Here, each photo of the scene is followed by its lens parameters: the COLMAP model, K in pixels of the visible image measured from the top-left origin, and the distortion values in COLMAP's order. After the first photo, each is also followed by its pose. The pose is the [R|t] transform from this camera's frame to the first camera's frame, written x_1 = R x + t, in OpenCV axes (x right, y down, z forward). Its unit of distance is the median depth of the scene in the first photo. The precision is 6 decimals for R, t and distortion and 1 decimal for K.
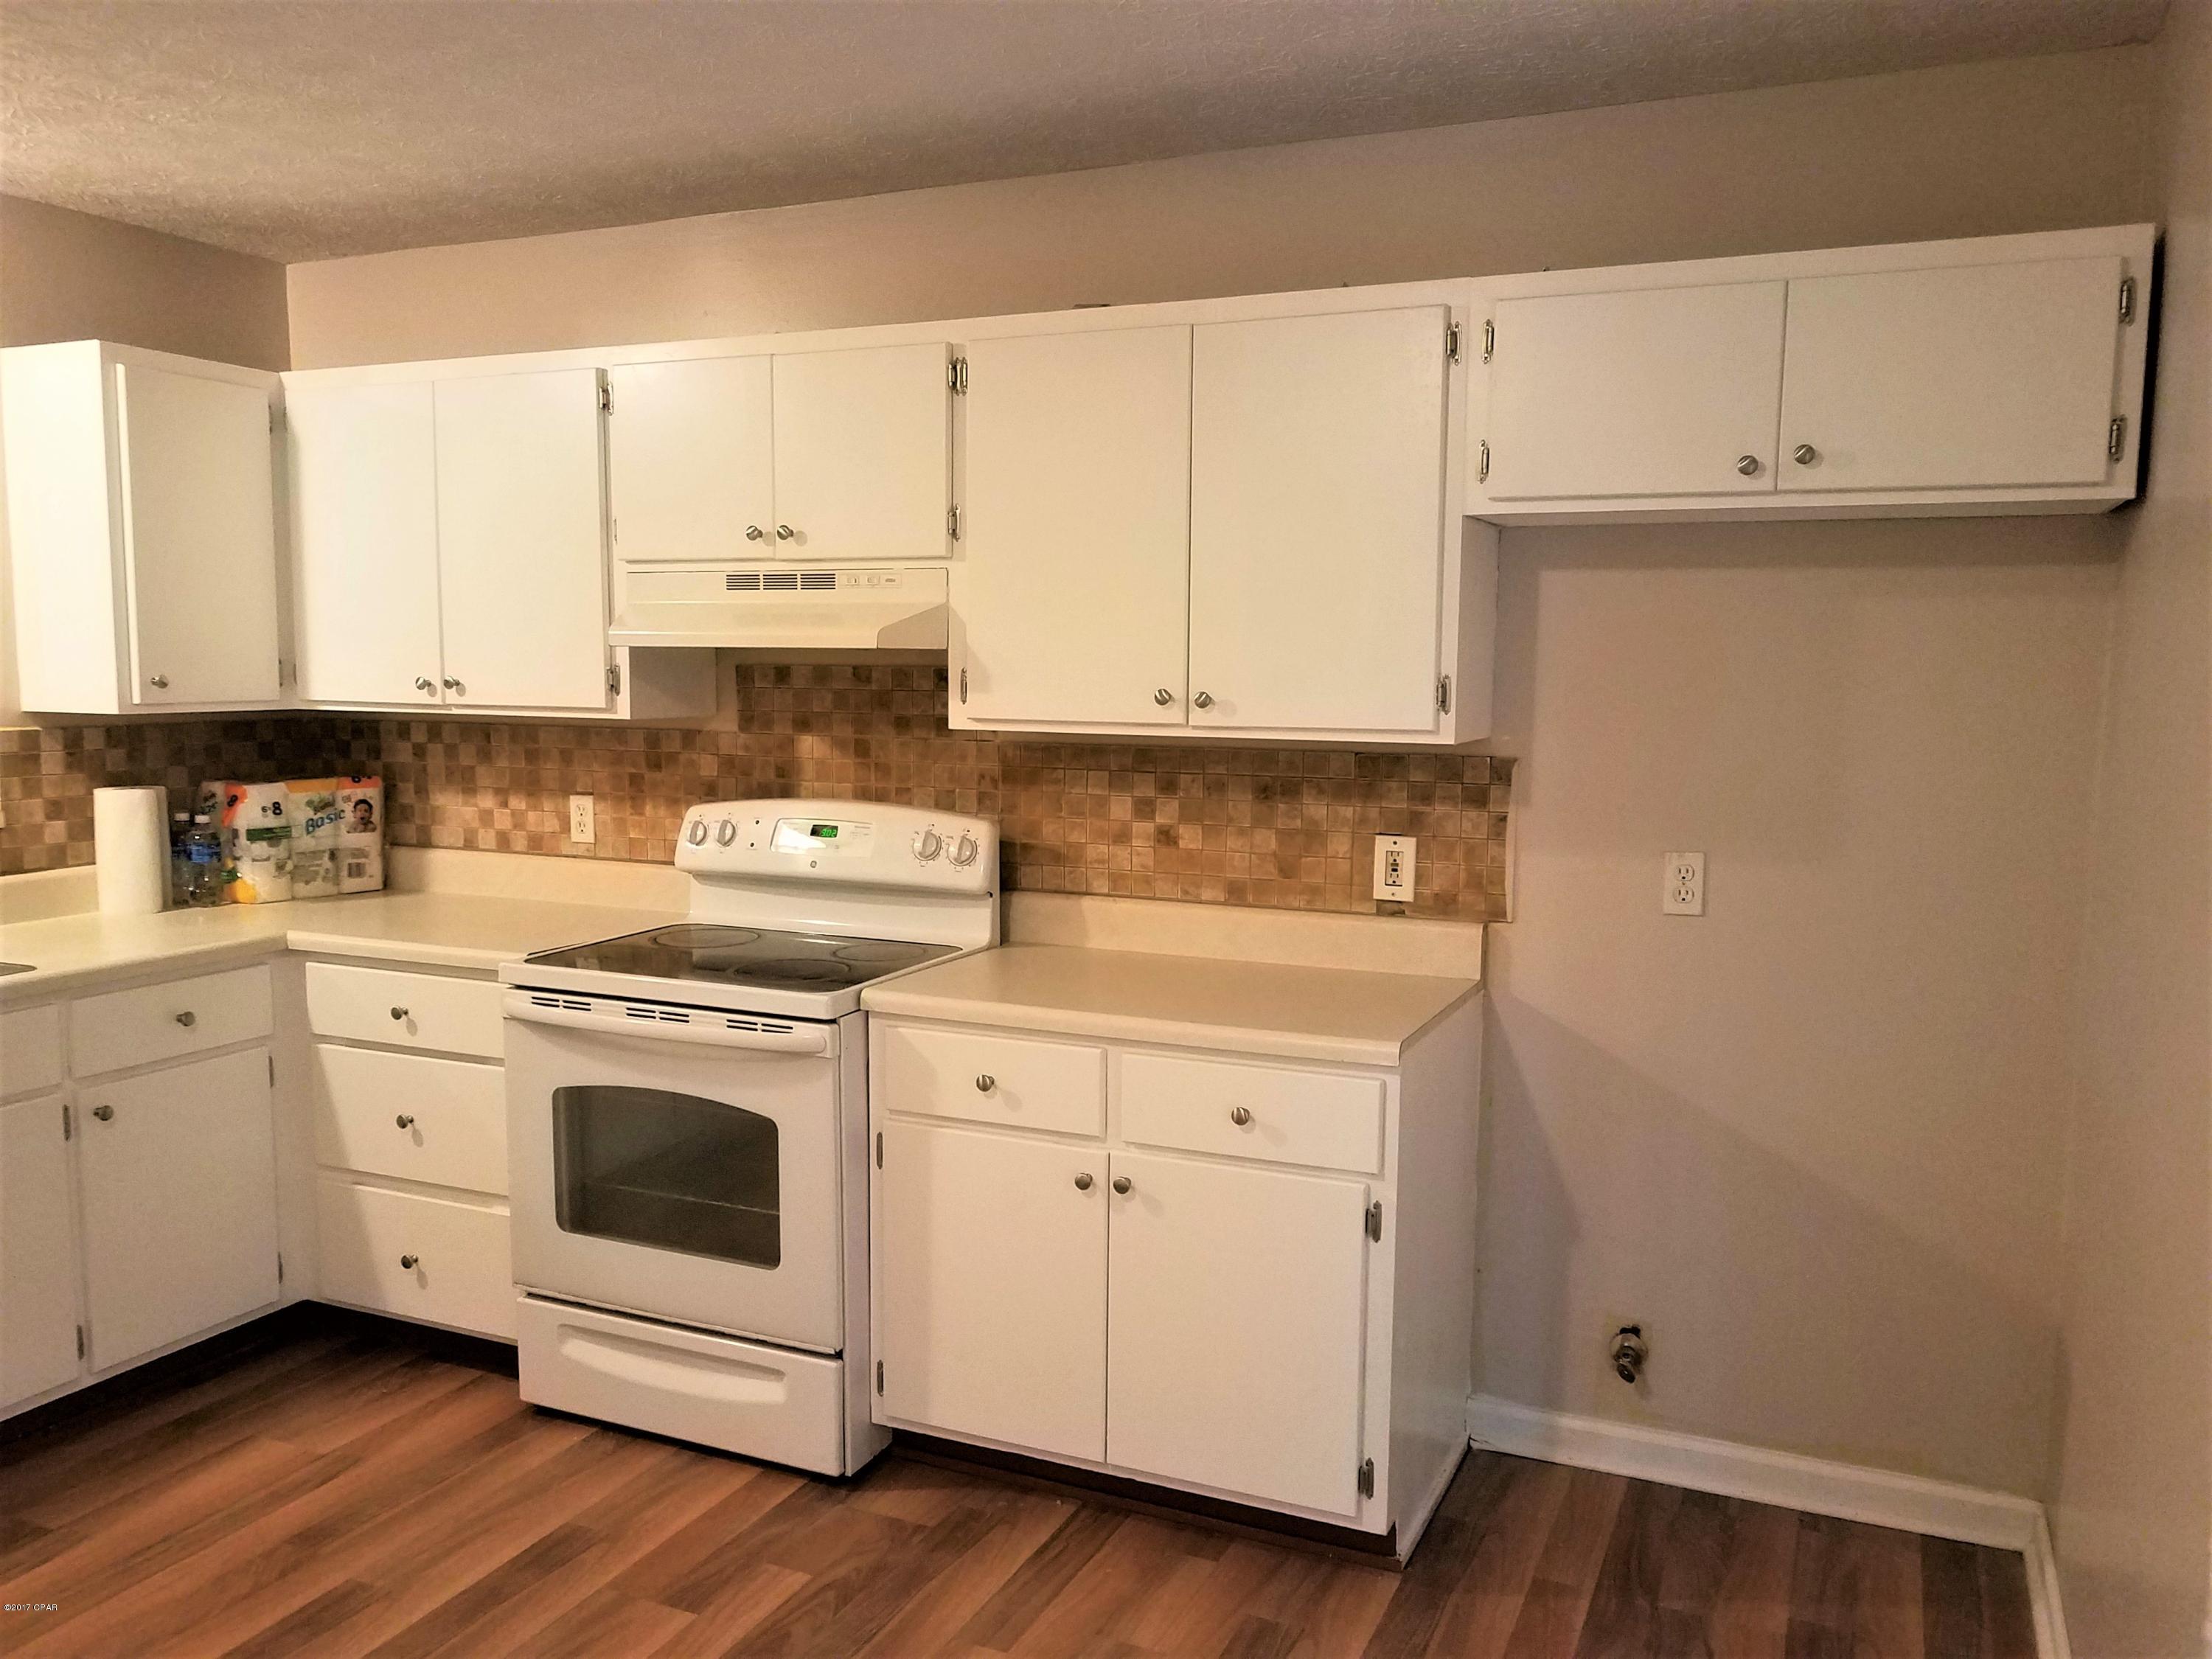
lens RADIAL K [[1723.0, 0, 1044.7], [0, 1723.0, 872.4], [0, 0, 1]] dist [0.009374, -0.023012]
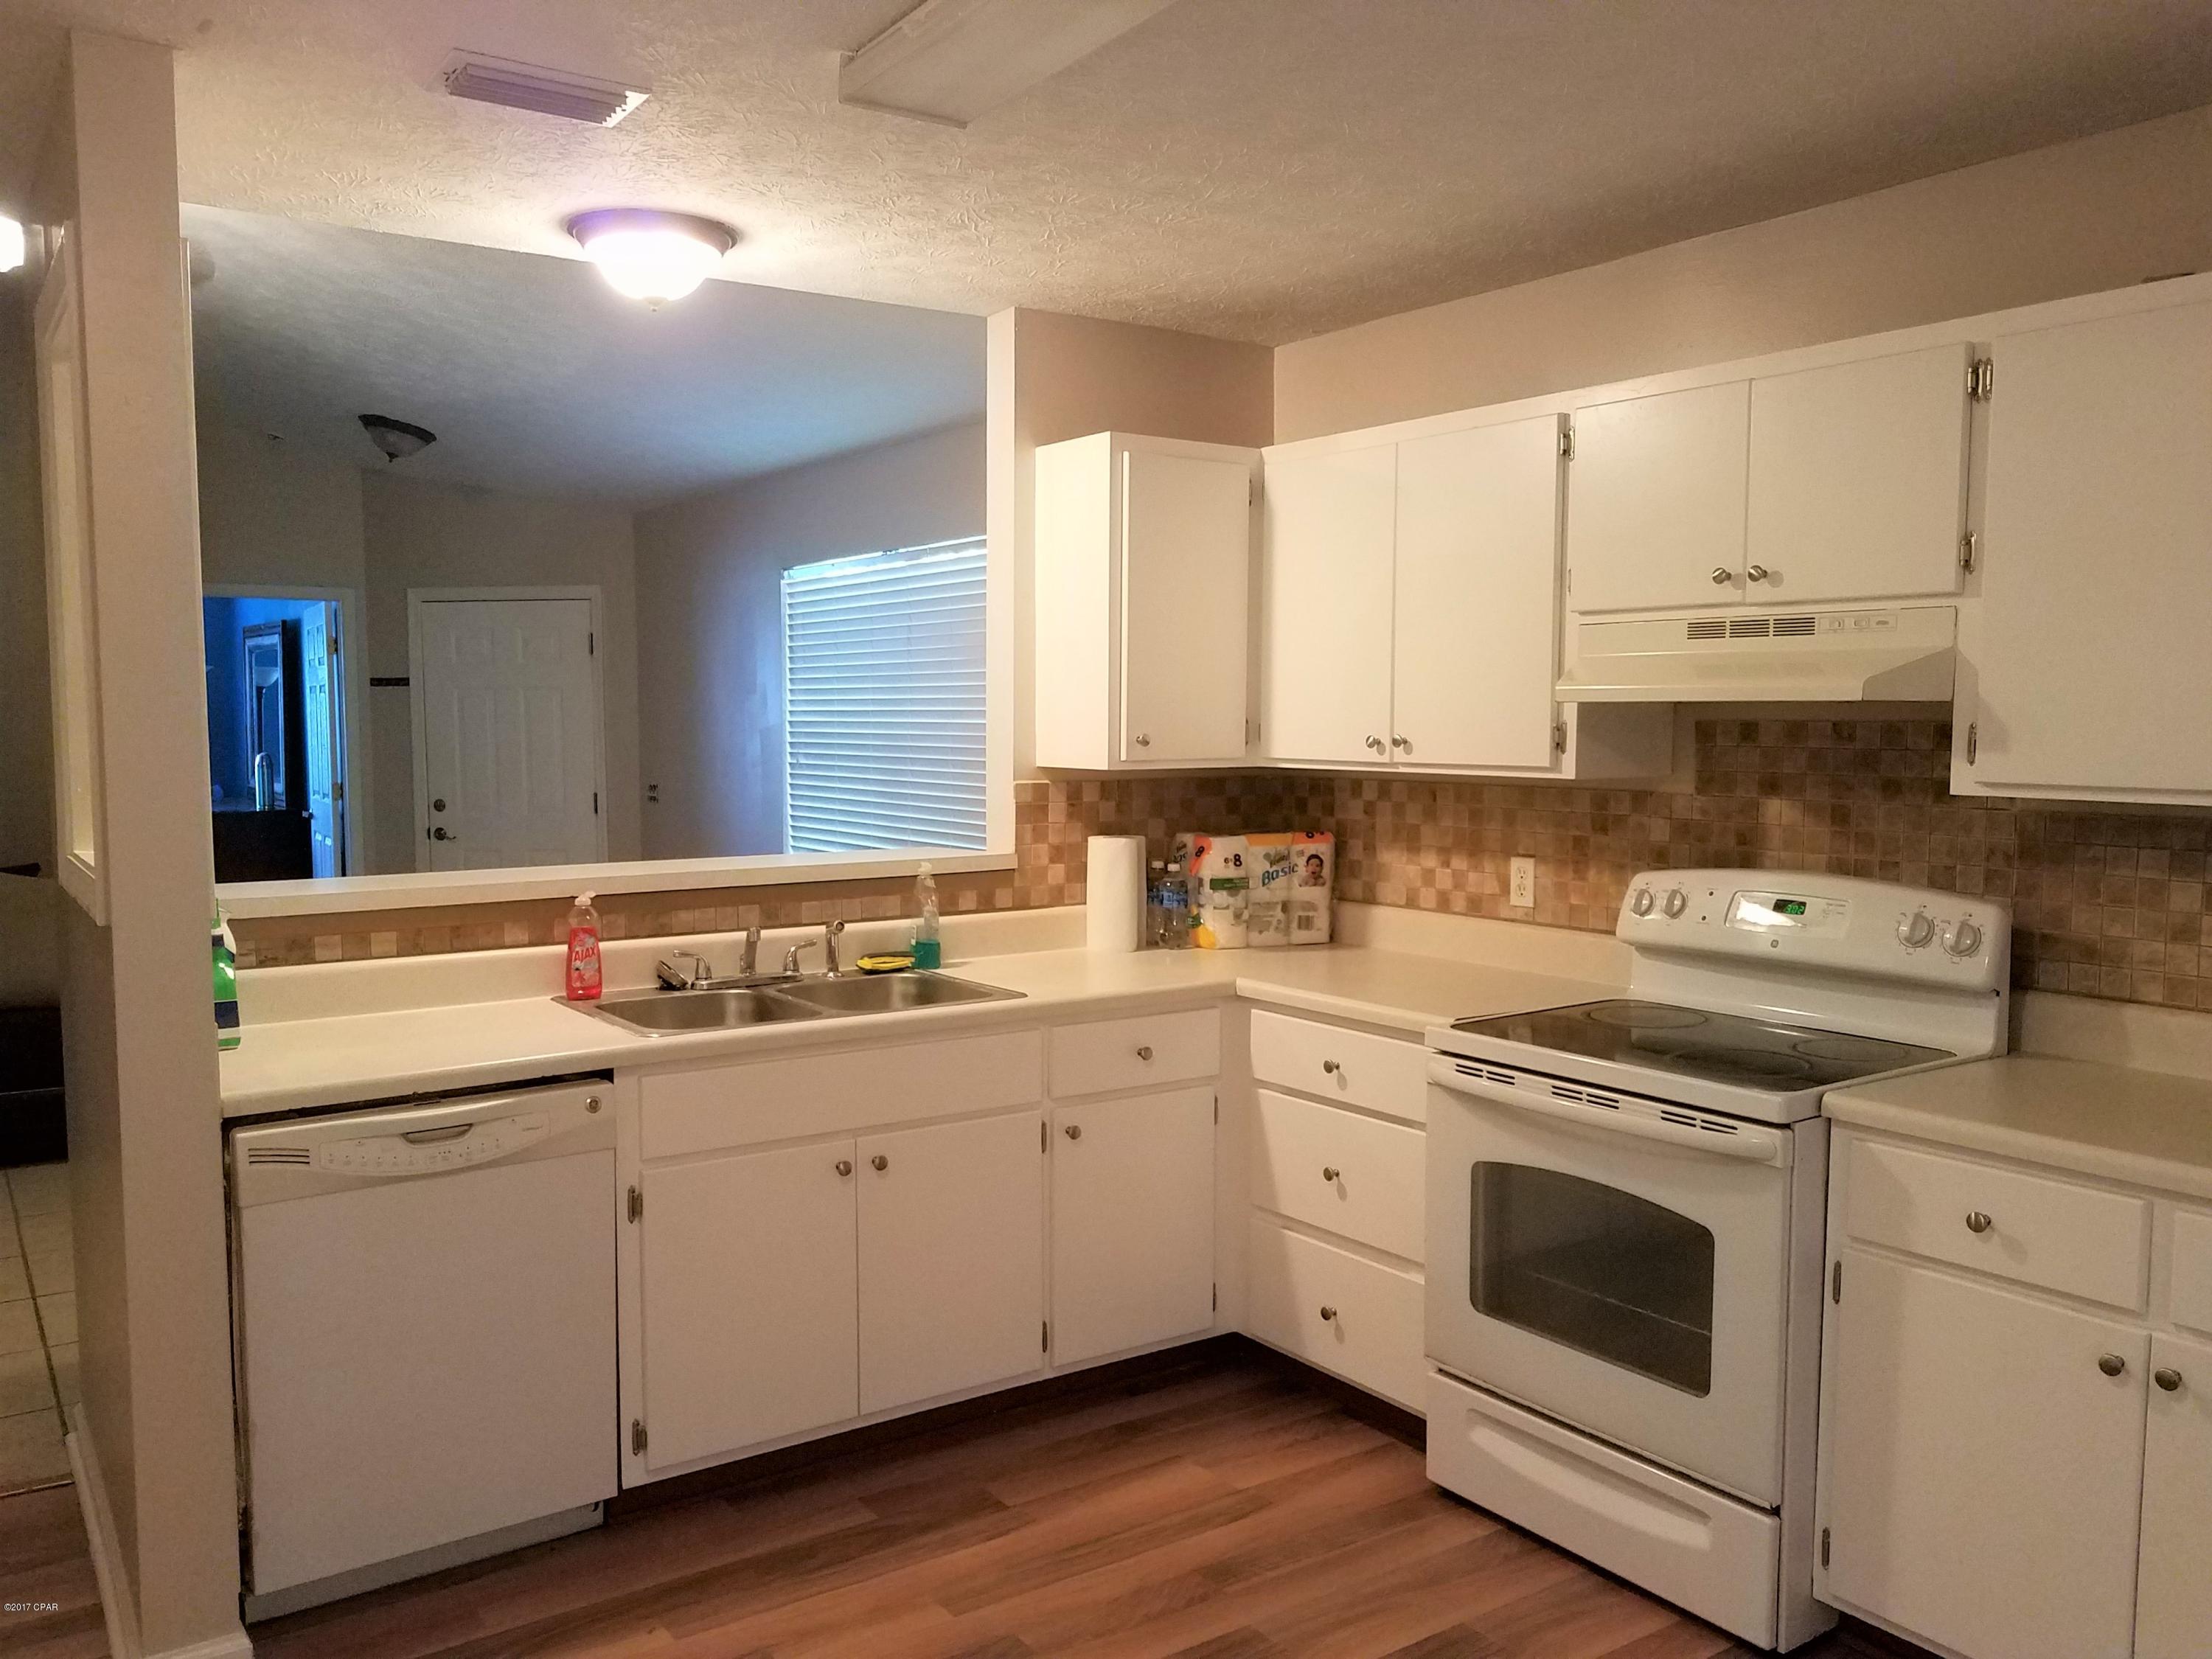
lens RADIAL K [[1723.0, 0, 1091.0], [0, 1723.0, 869.4], [0, 0, 1]] dist [0.009374, -0.023012]
pose [[0.867859, 0.038254, -0.495335, -0.000717], [-0.057059, 0.998108, -0.022888, -0.002635], [0.493523, 0.048127, 0.868400, 0.051965]]
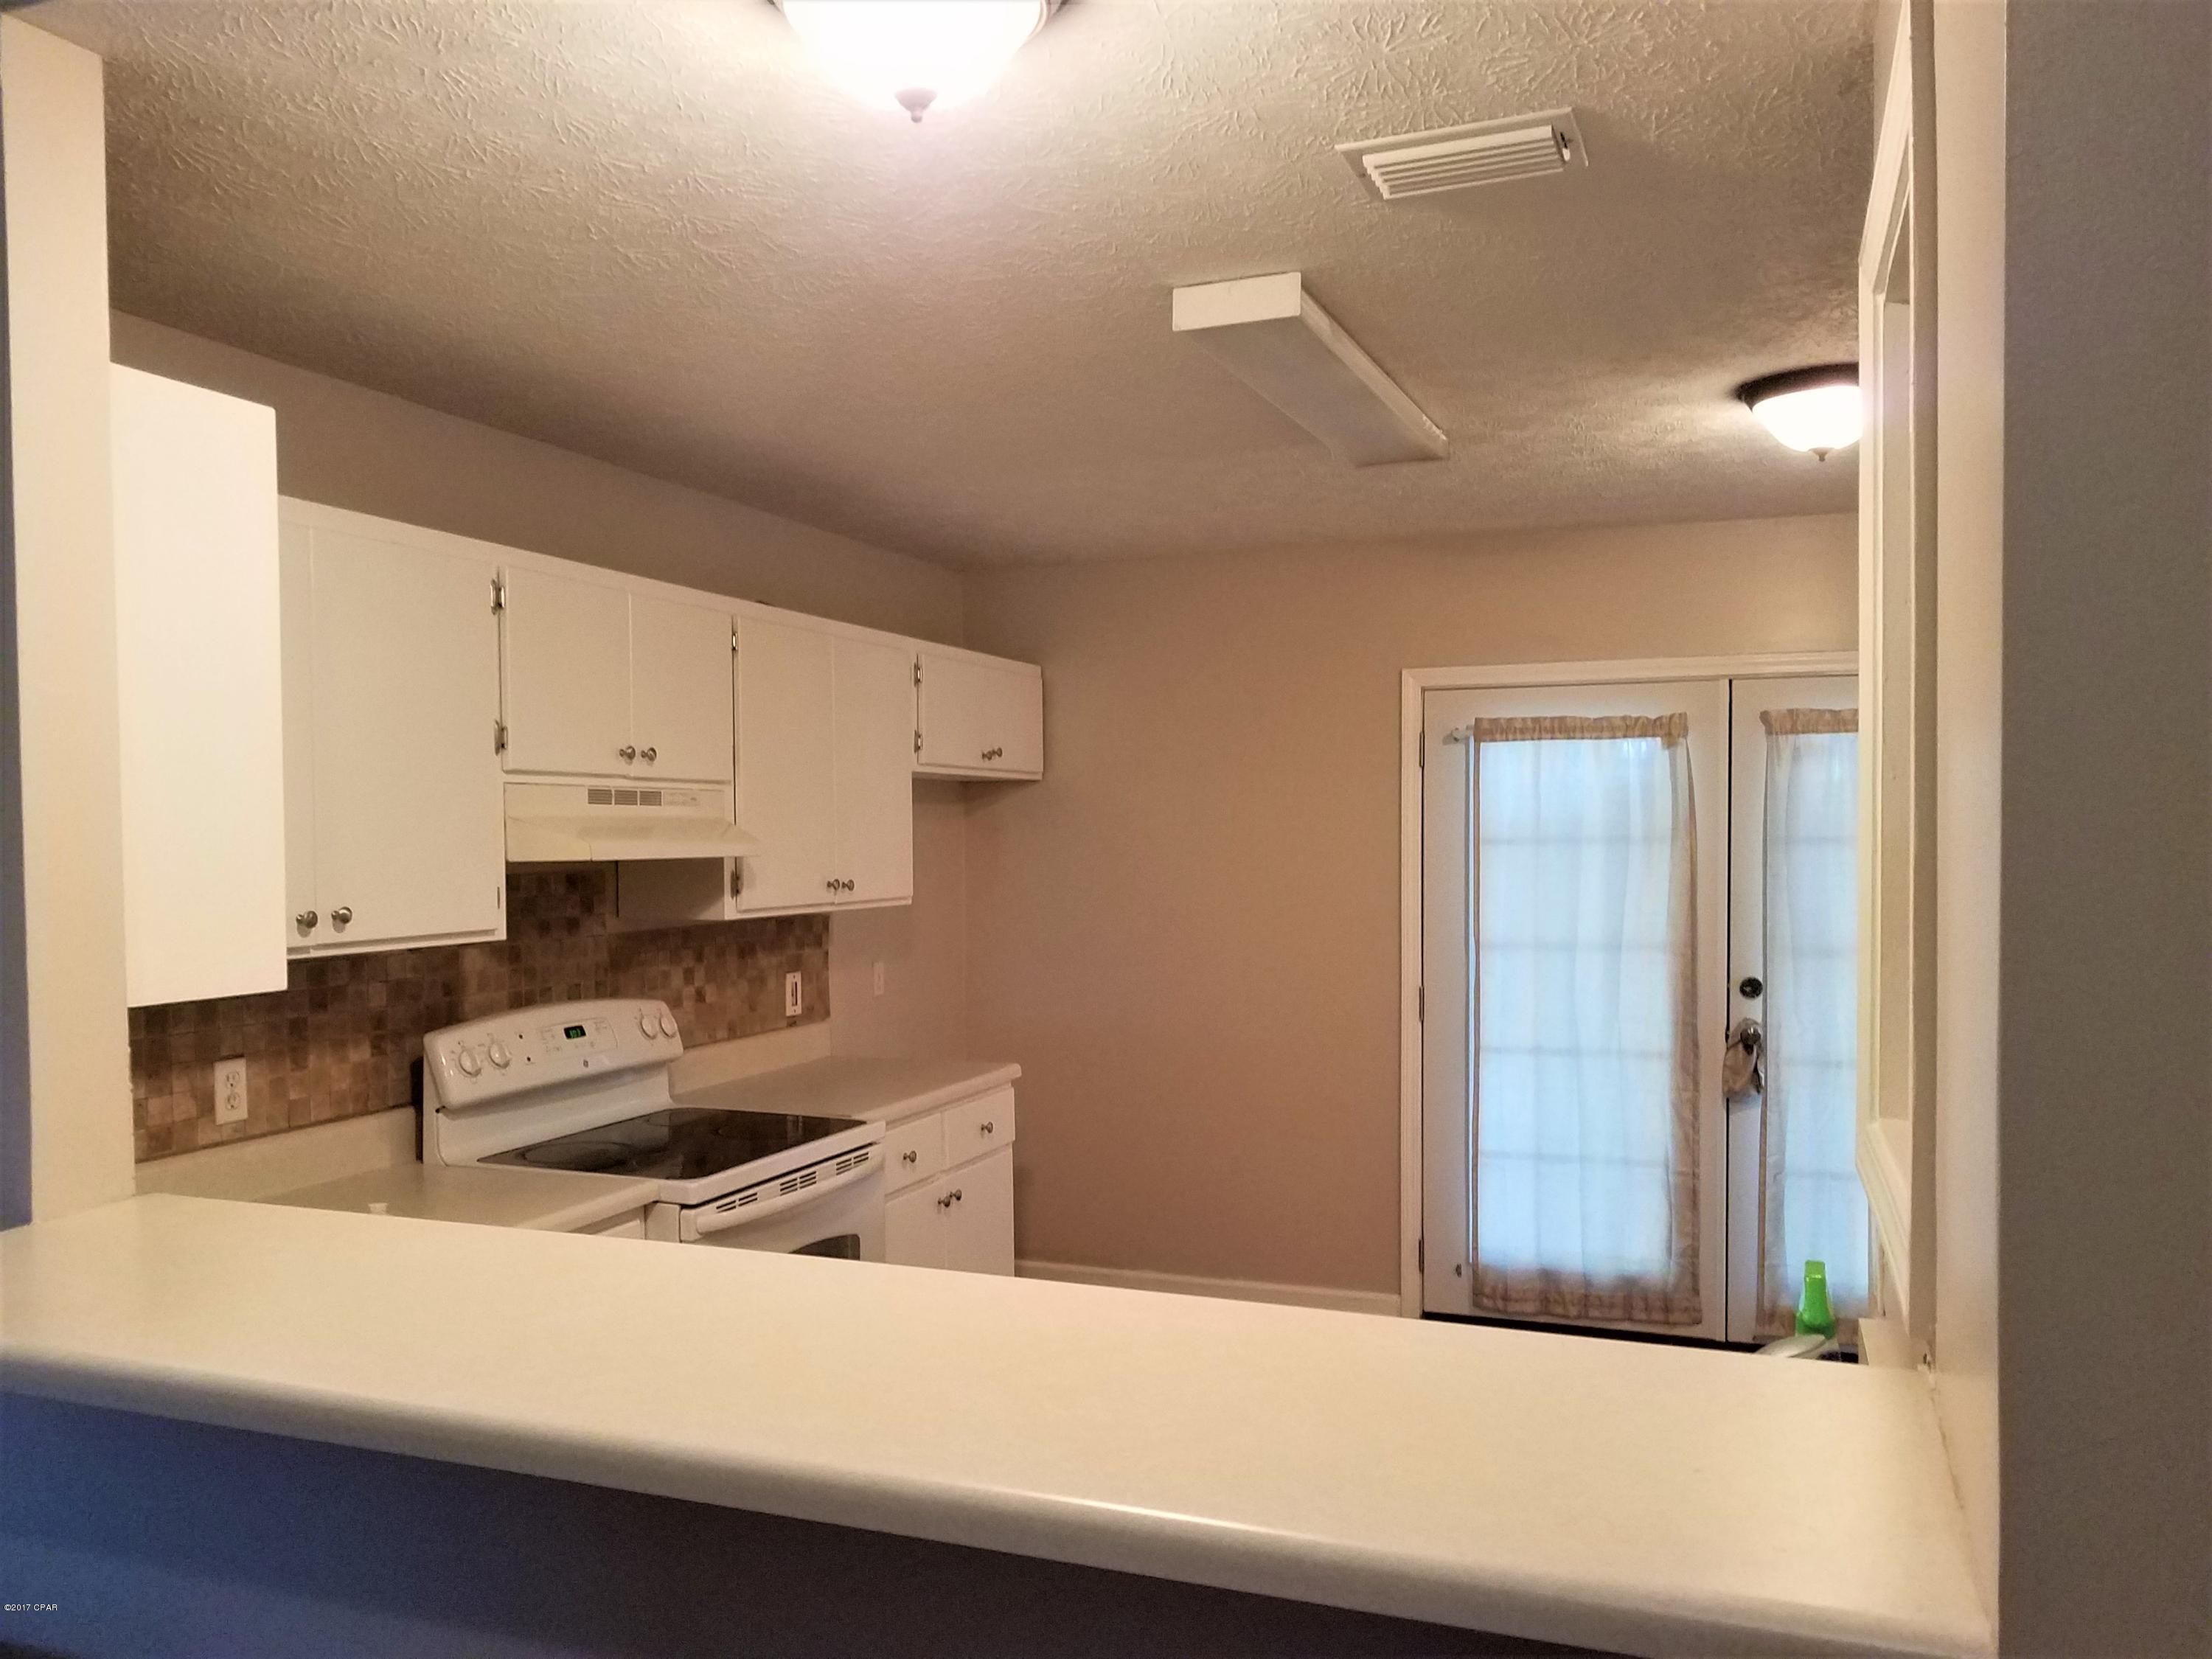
lens RADIAL K [[1723.0, 0, 1113.2], [0, 1723.0, 842.1], [0, 0, 1]] dist [0.009374, -0.023012]
pose [[-0.082084, -0.012118, 0.996552, -1.234287], [0.135892, 0.990451, 0.023237, -0.122123], [-0.987317, 0.137331, -0.079653, 0.774479]]
